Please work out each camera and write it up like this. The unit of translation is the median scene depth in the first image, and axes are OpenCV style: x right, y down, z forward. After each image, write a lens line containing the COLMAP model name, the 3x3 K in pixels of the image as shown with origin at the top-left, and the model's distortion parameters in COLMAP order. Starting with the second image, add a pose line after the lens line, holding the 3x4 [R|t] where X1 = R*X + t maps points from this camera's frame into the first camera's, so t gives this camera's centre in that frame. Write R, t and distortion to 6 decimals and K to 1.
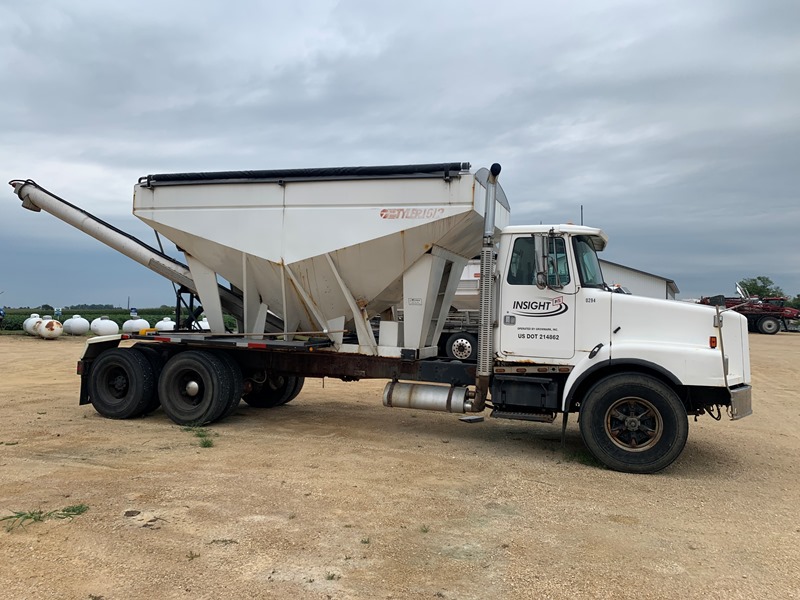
lens RADIAL K [[597.8, 0, 400.0], [0, 597.8, 300.0], [0, 0, 1]] dist [0.005464, 0.002404]
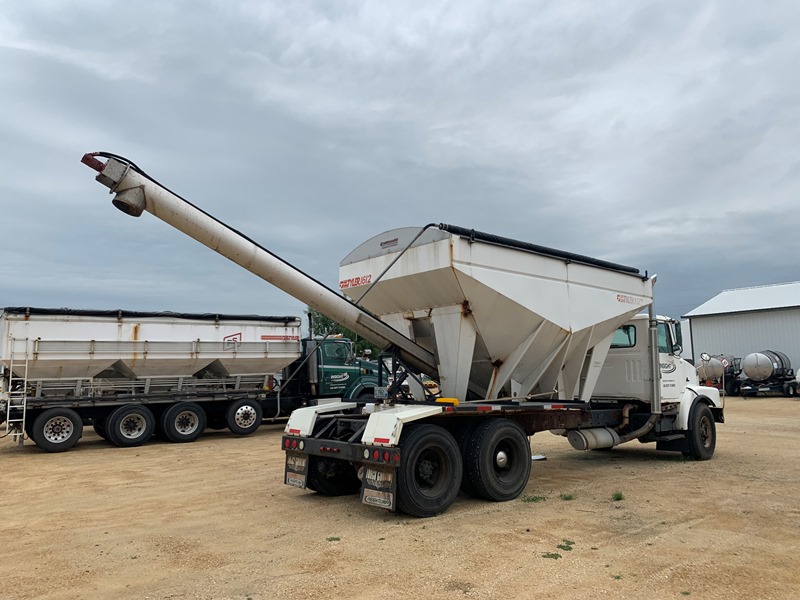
lens RADIAL K [[616.3, 0, 400.0], [0, 616.3, 300.0], [0, 0, 1]] dist [0.005916, 0.001651]
pose [[0.527889, 0.078228, 0.845703, -1.270211], [0.007083, 0.995309, -0.096488, -0.009327], [-0.849284, 0.056925, 0.524858, 0.609947]]
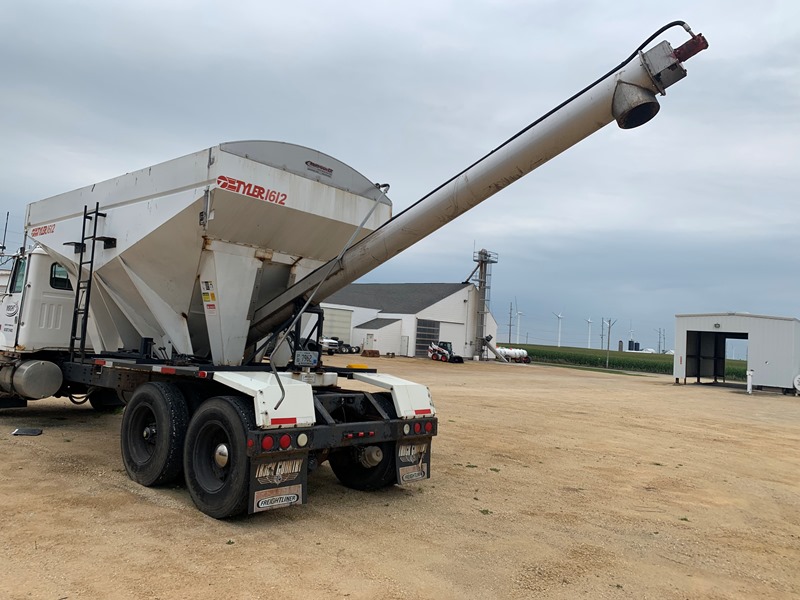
lens RADIAL K [[616.3, 0, 400.0], [0, 616.3, 300.0], [0, 0, 1]] dist [0.005916, 0.001651]
pose [[-0.922464, -0.049862, 0.382849, -0.889475], [-0.090103, 0.992046, -0.087899, 0.023850], [-0.375421, -0.115579, -0.919620, 1.681892]]
